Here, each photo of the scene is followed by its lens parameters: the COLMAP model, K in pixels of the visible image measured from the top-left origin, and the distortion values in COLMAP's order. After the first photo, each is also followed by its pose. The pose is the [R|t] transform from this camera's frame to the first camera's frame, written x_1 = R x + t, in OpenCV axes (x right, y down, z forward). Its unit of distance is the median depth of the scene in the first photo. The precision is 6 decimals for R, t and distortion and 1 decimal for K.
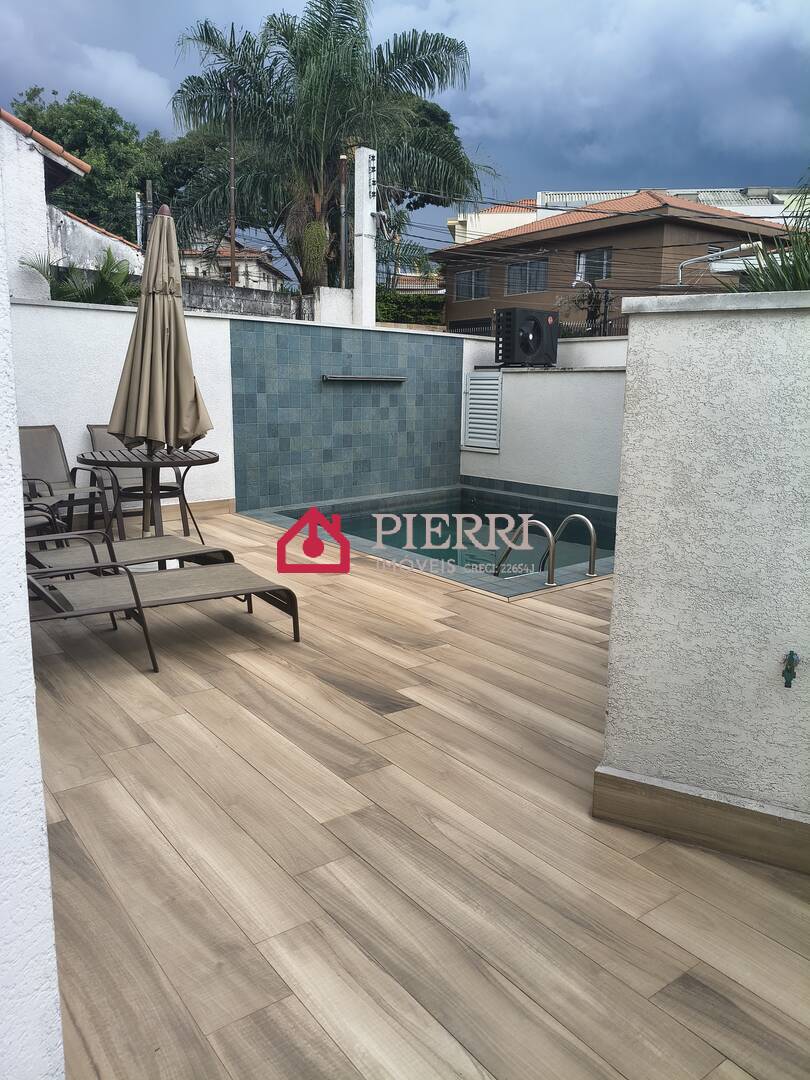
lens RADIAL K [[837.8, 0, 405.0], [0, 837.8, 540.0], [0, 0, 1]] dist [-0.002067, -0.002918]
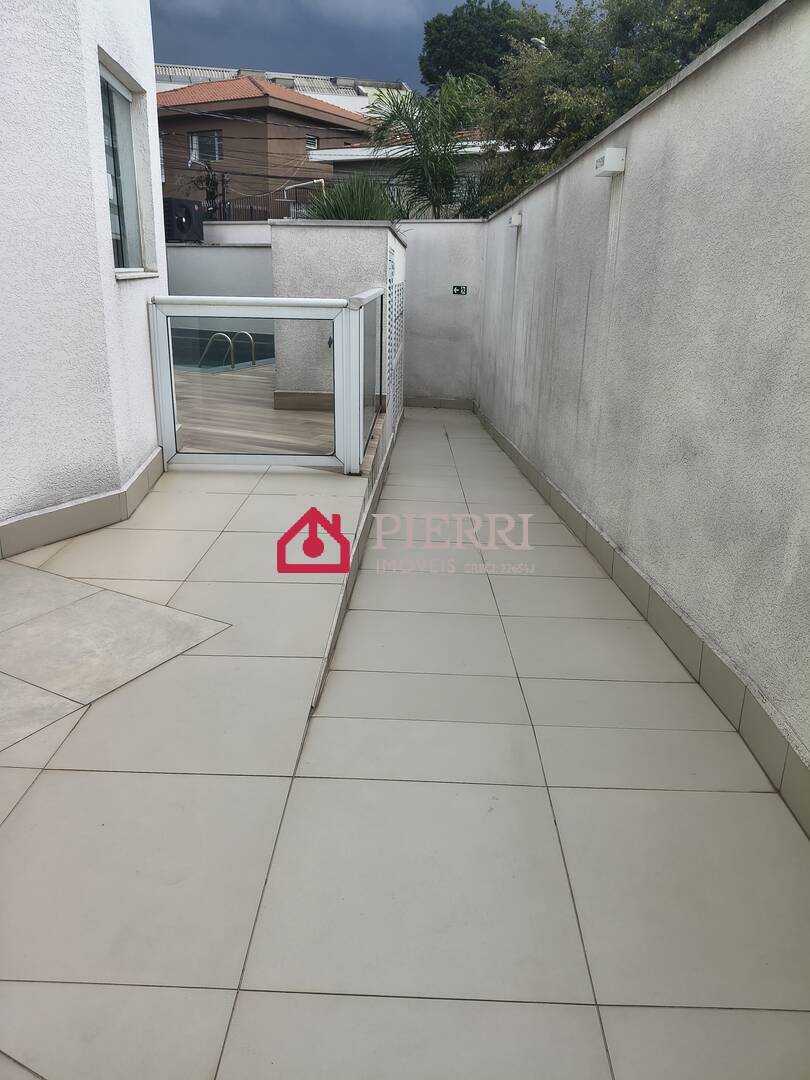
lens RADIAL K [[806.4, 0, 405.0], [0, 806.4, 540.0], [0, 0, 1]] dist [0.000724, -0.001861]
pose [[0.903912, -0.129700, 0.407580, -0.039806], [0.068401, 0.984485, 0.161585, 0.026072], [-0.422214, -0.118180, 0.898760, -0.123549]]
